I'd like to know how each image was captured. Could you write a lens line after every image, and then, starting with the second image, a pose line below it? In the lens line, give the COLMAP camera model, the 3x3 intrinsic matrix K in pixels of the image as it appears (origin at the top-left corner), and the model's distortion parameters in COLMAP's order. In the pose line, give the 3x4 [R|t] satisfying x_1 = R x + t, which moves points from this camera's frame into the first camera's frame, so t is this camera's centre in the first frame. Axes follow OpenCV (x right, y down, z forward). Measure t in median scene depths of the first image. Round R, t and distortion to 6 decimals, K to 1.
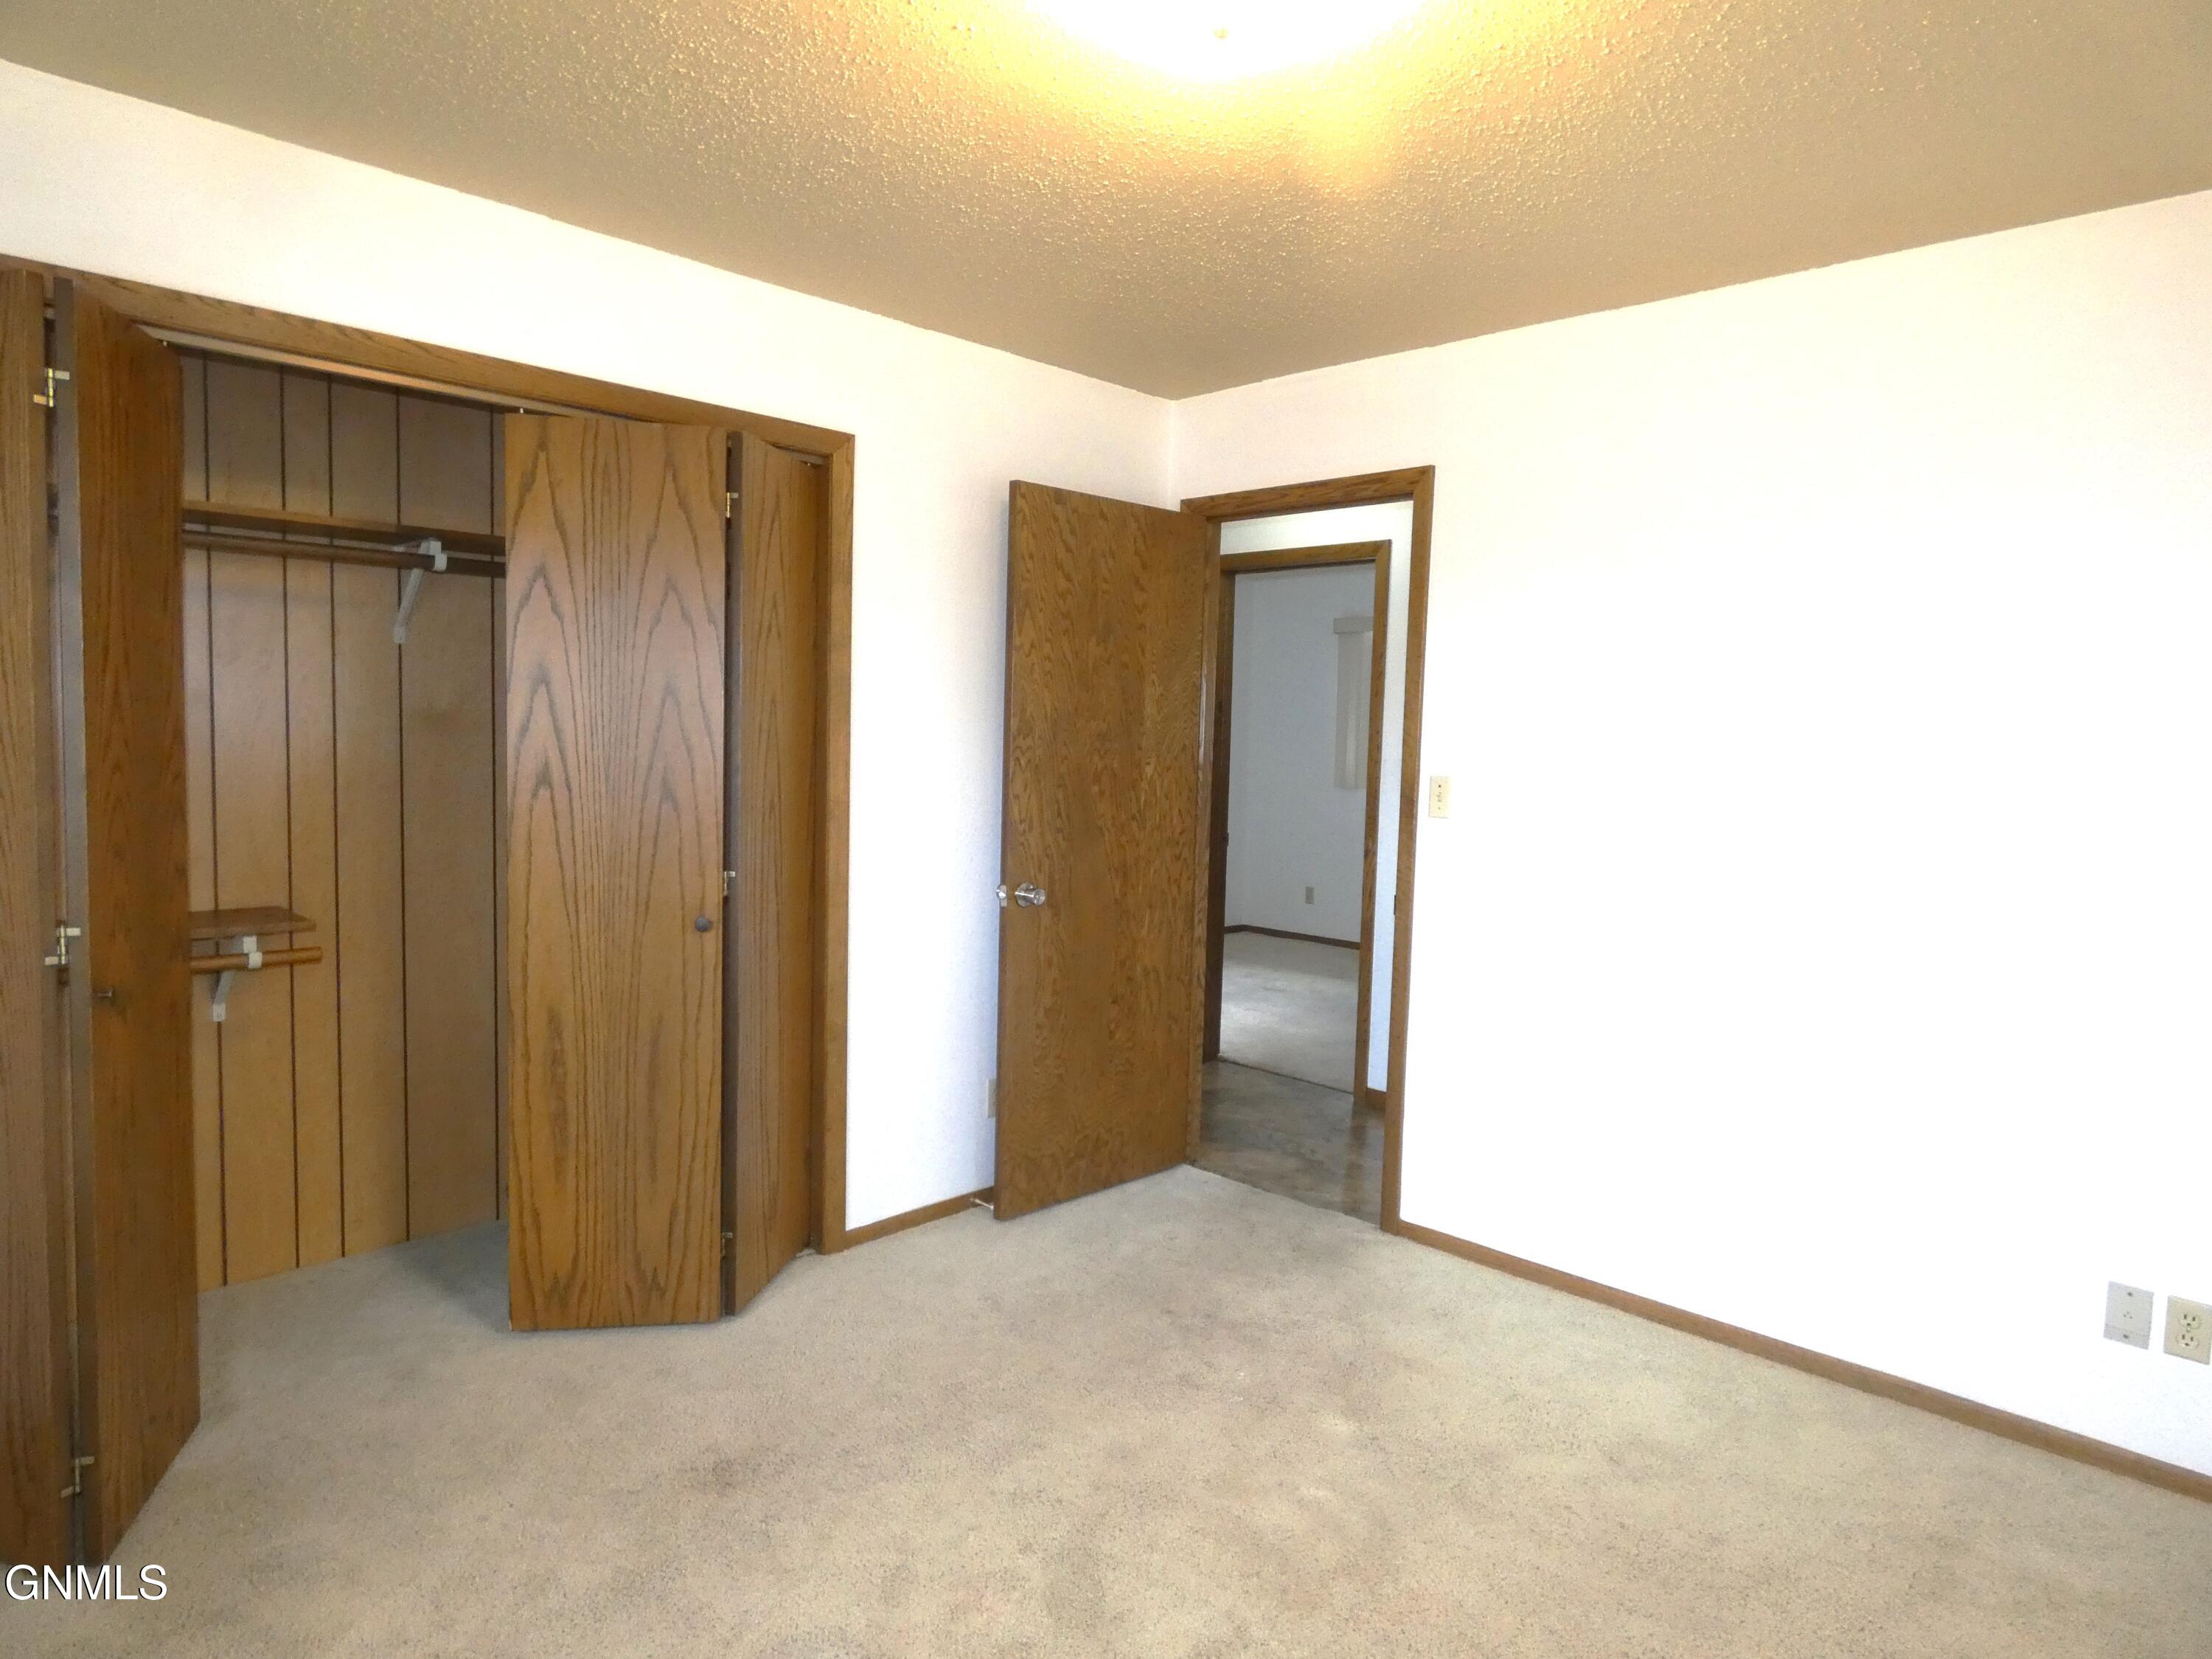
lens RADIAL K [[1319.1, 0, 1106.0], [0, 1319.1, 829.5], [0, 0, 1]] dist [-0.004367, -0.002954]
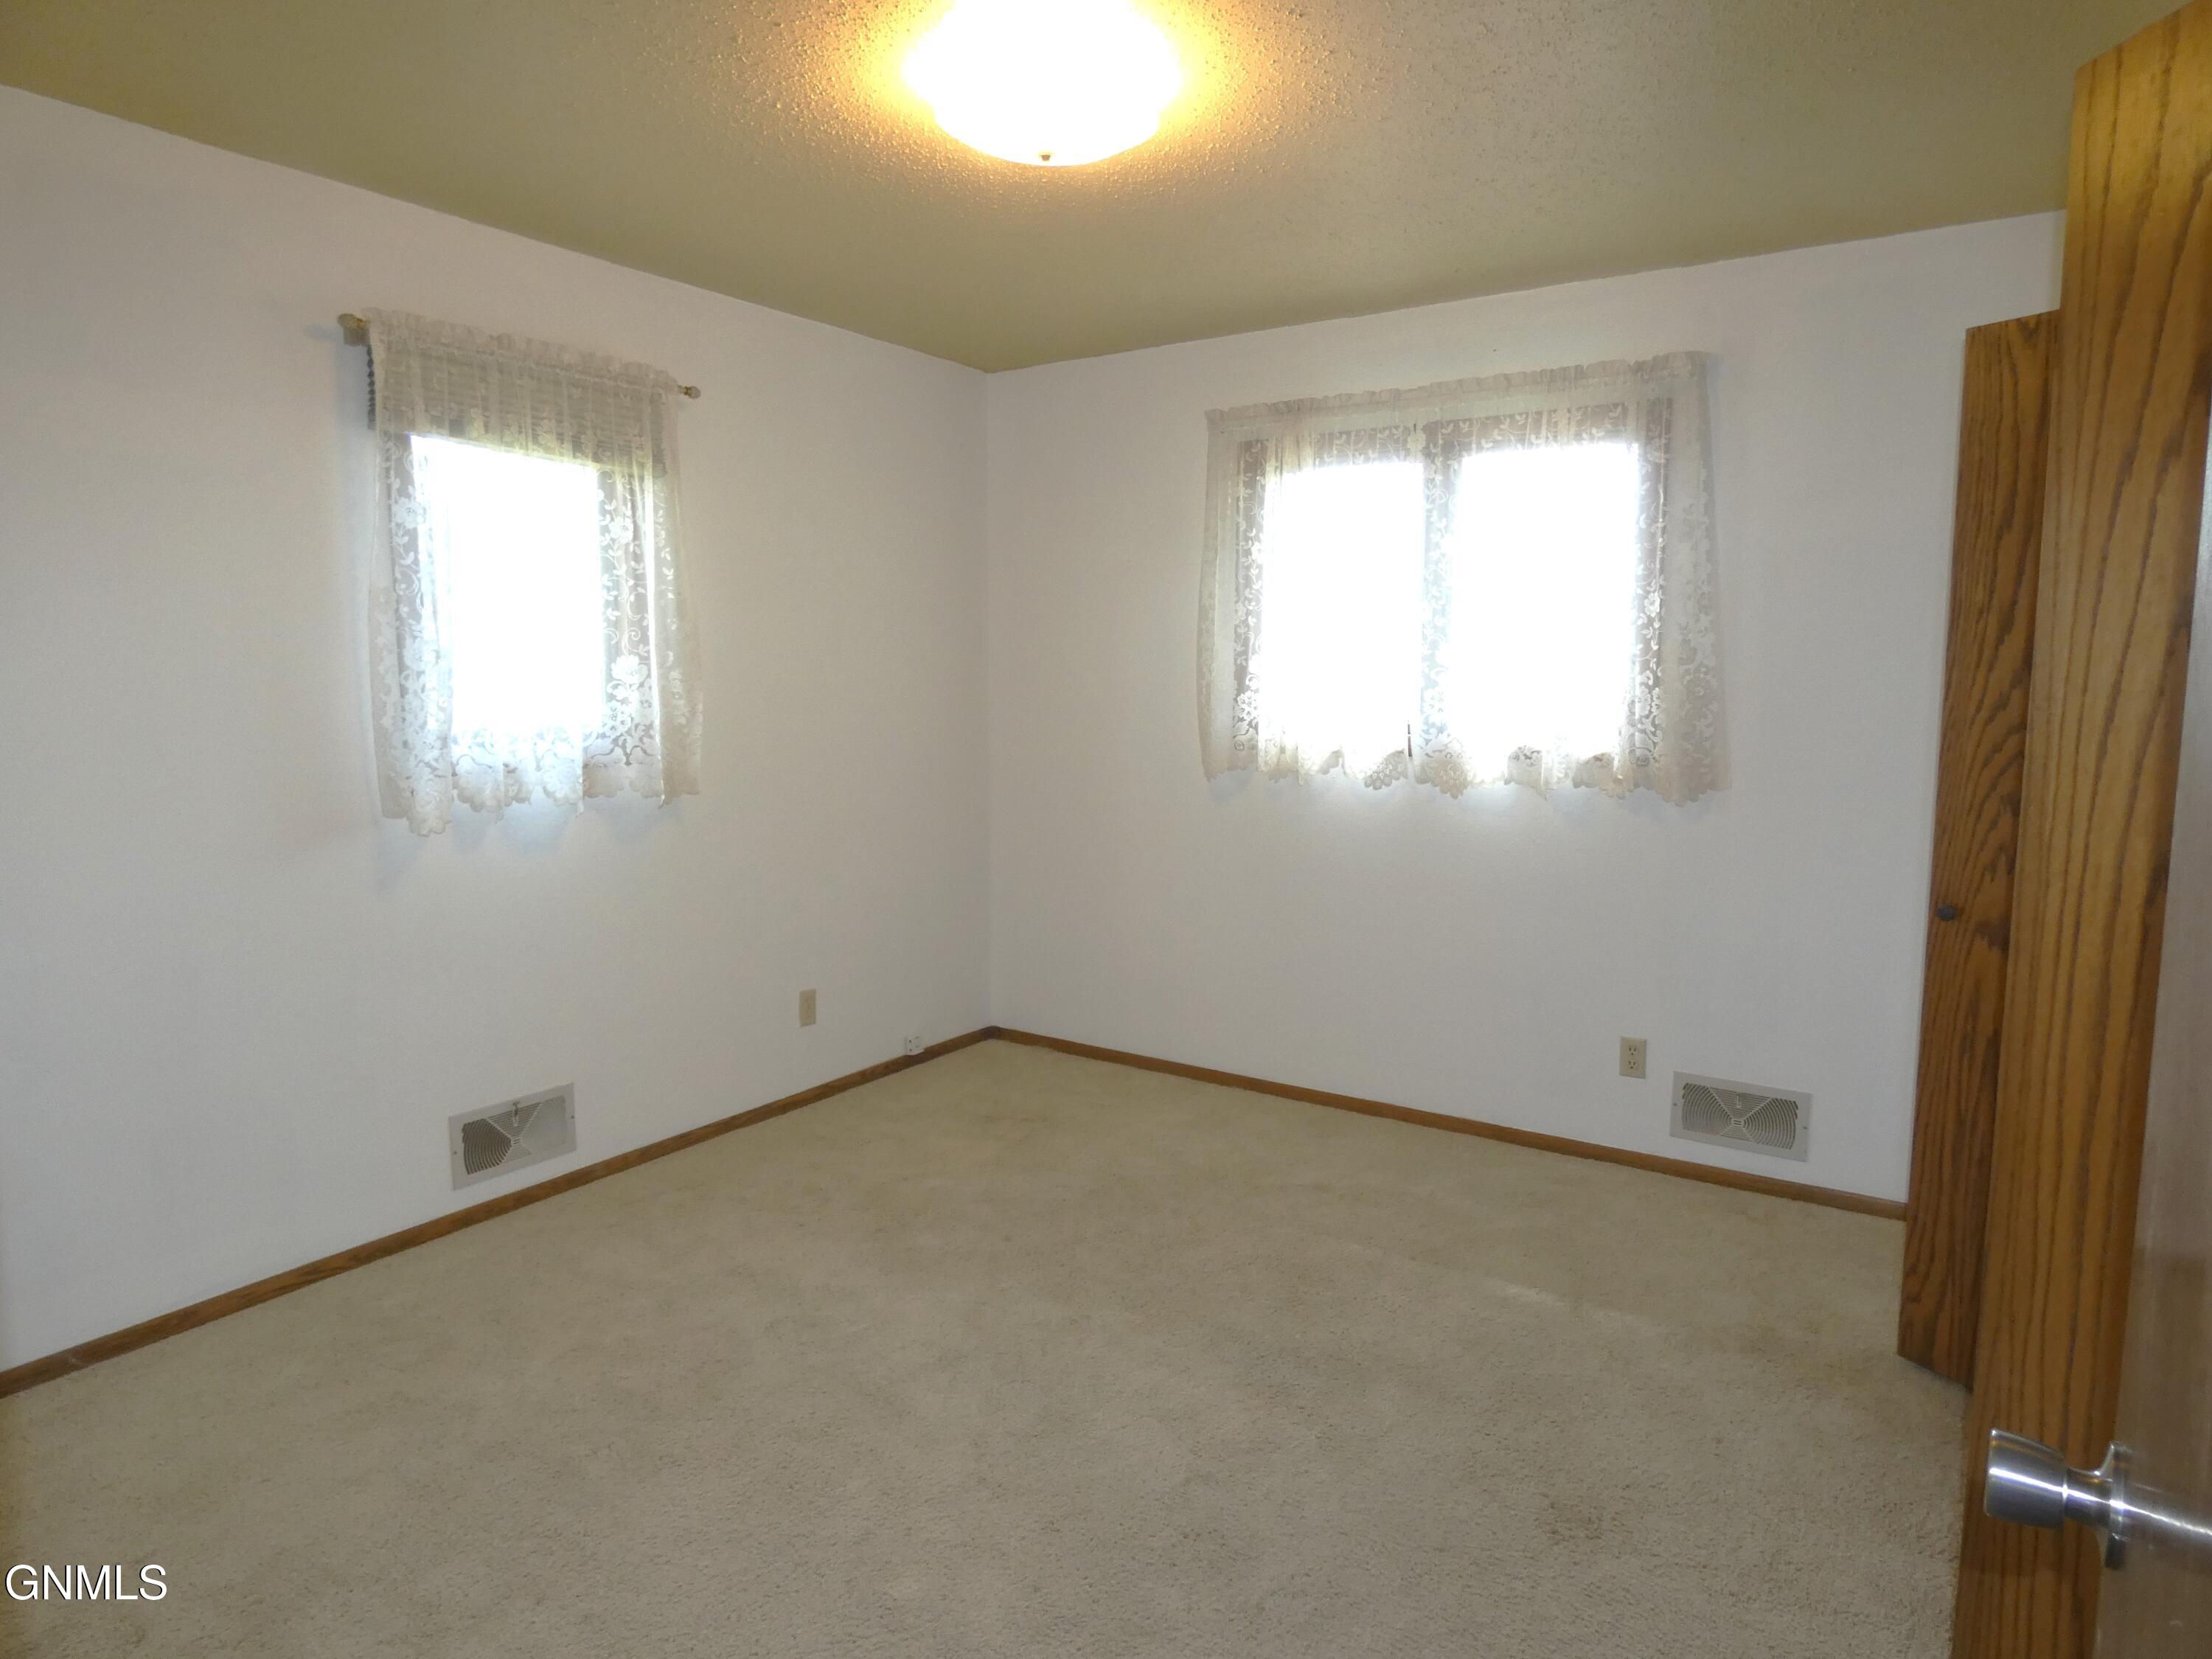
lens RADIAL K [[1319.1, 0, 1106.0], [0, 1319.1, 829.5], [0, 0, 1]] dist [-0.004367, -0.002954]
pose [[-0.982013, -0.009636, -0.188569, 0.130712], [-0.046638, 0.980131, 0.192790, -0.083626], [0.182965, 0.198117, -0.962950, 1.154004]]
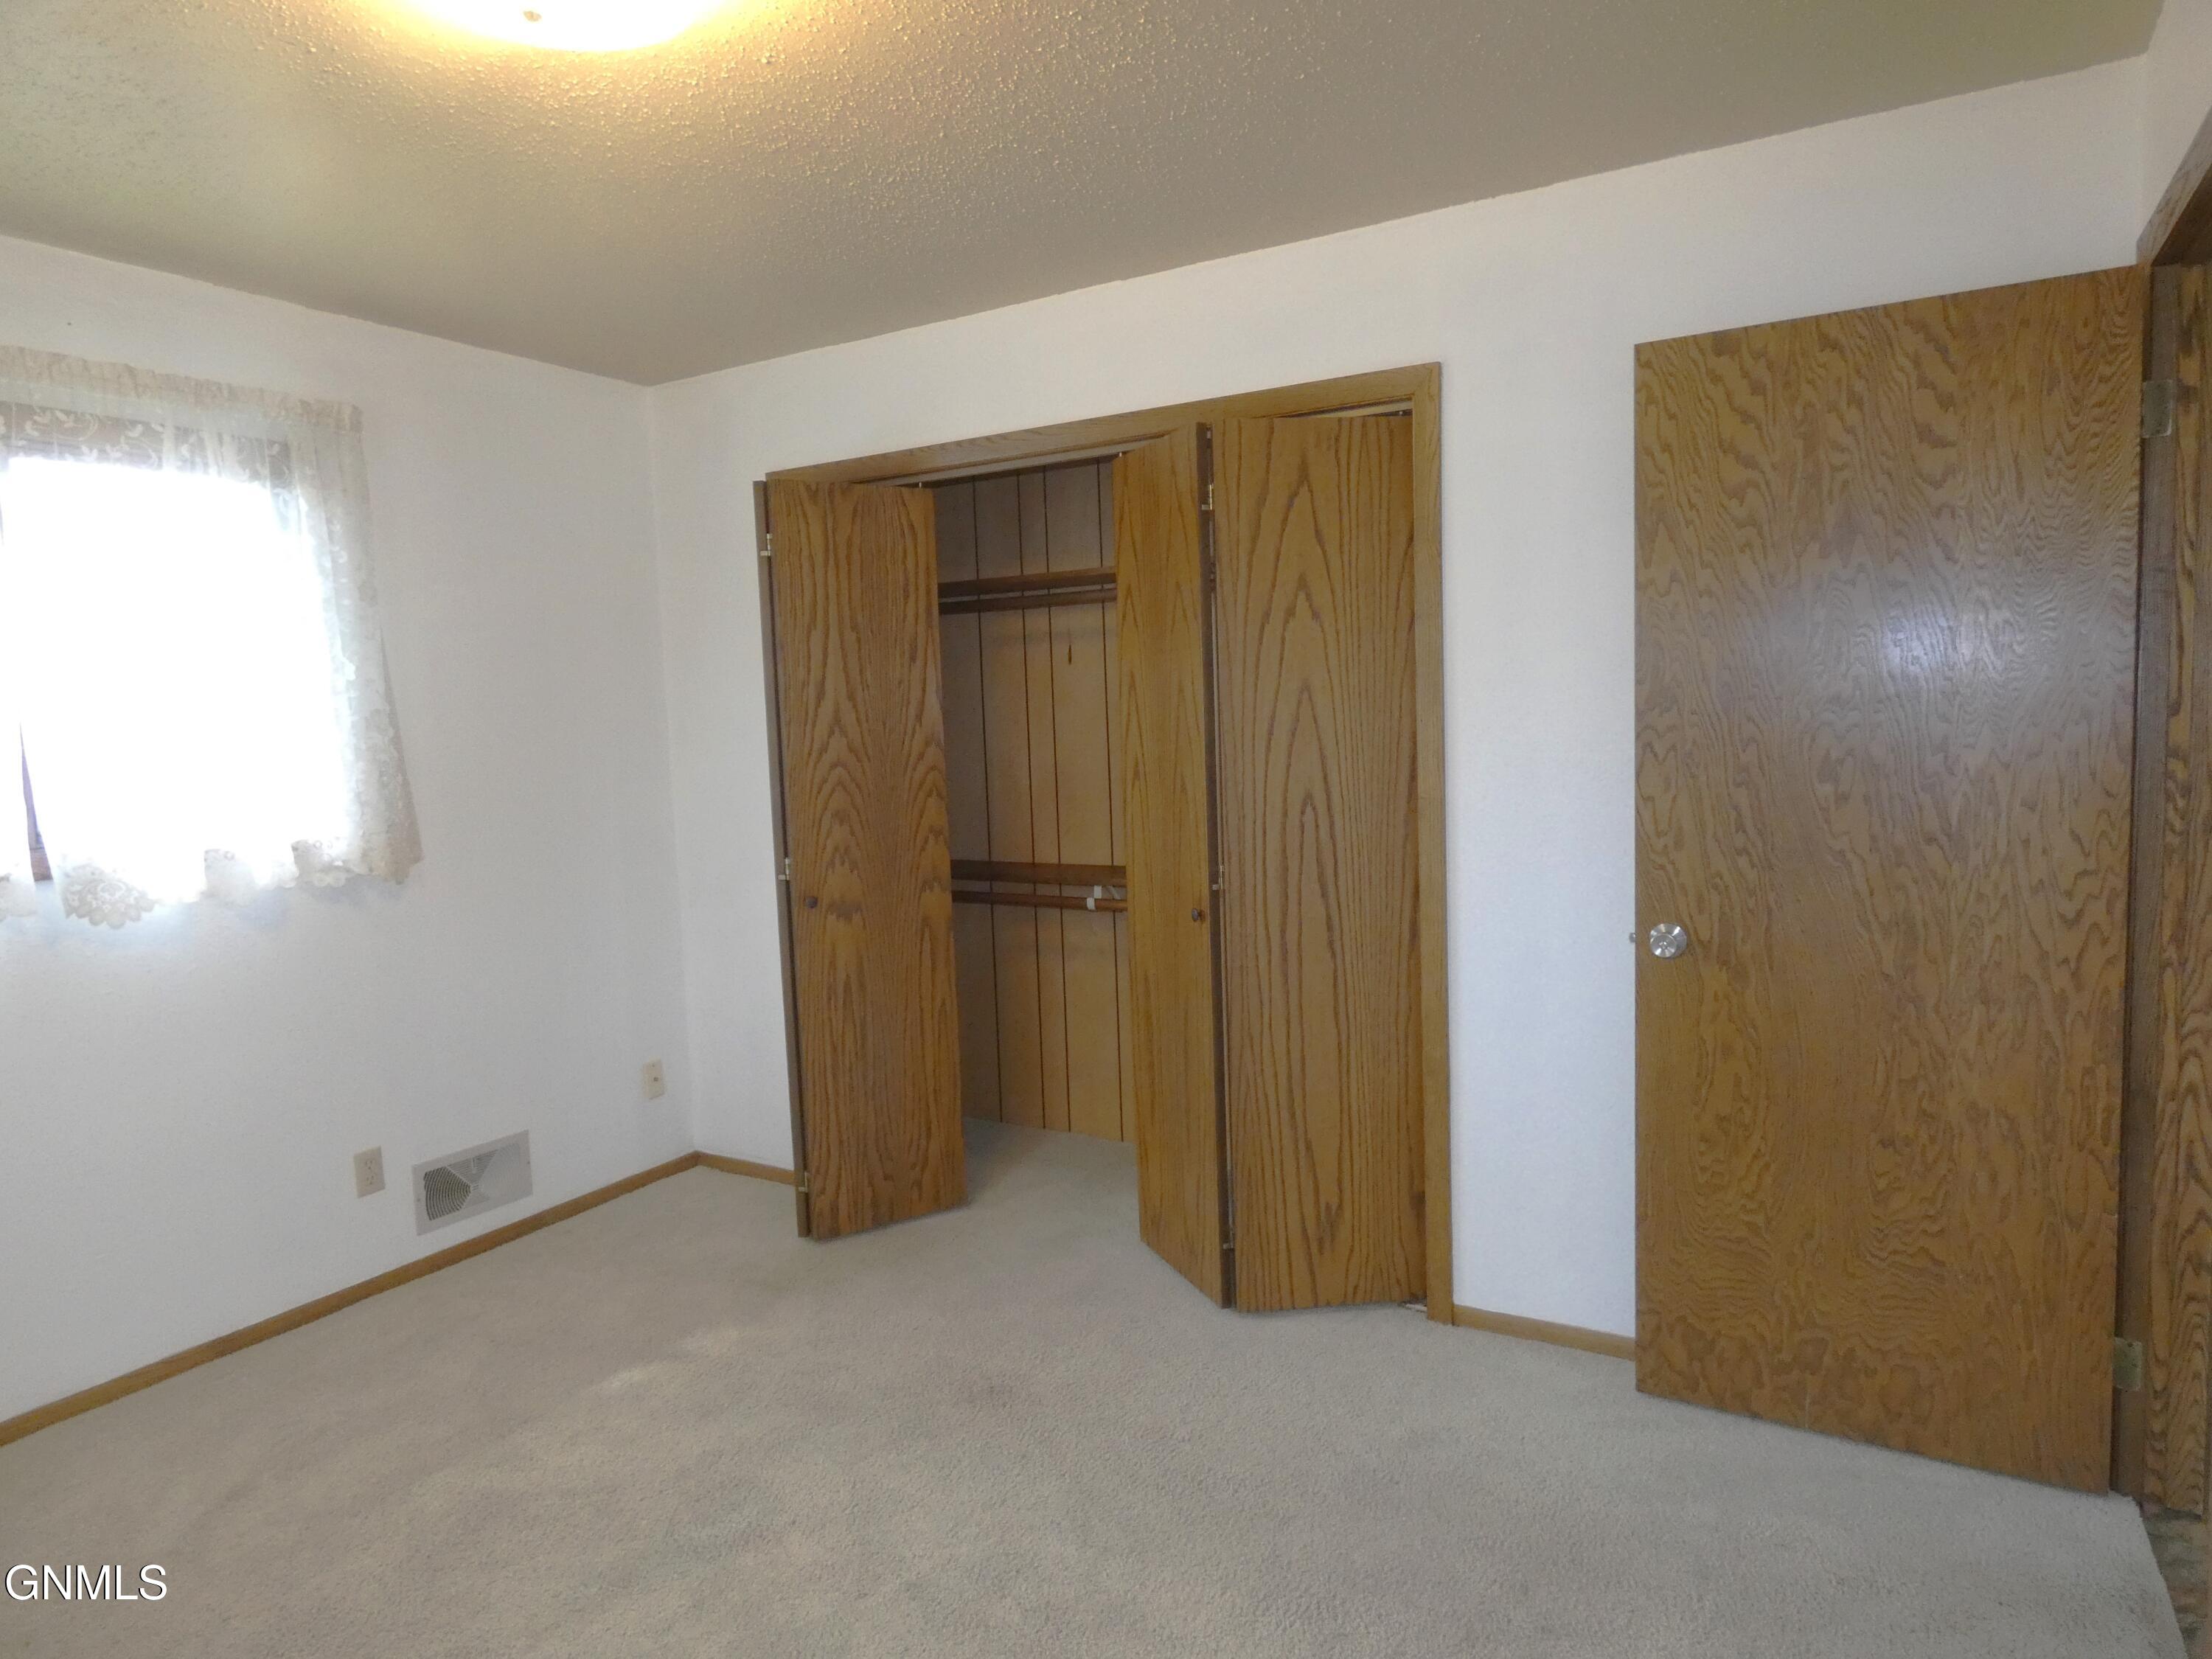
lens RADIAL K [[1319.1, 0, 1106.0], [0, 1319.1, 829.5], [0, 0, 1]] dist [-0.004367, -0.002954]
pose [[0.241510, 0.047150, -0.969252, 0.536561], [-0.036208, 0.998561, 0.039554, -0.025416], [0.969723, 0.025542, 0.242870, 0.548440]]
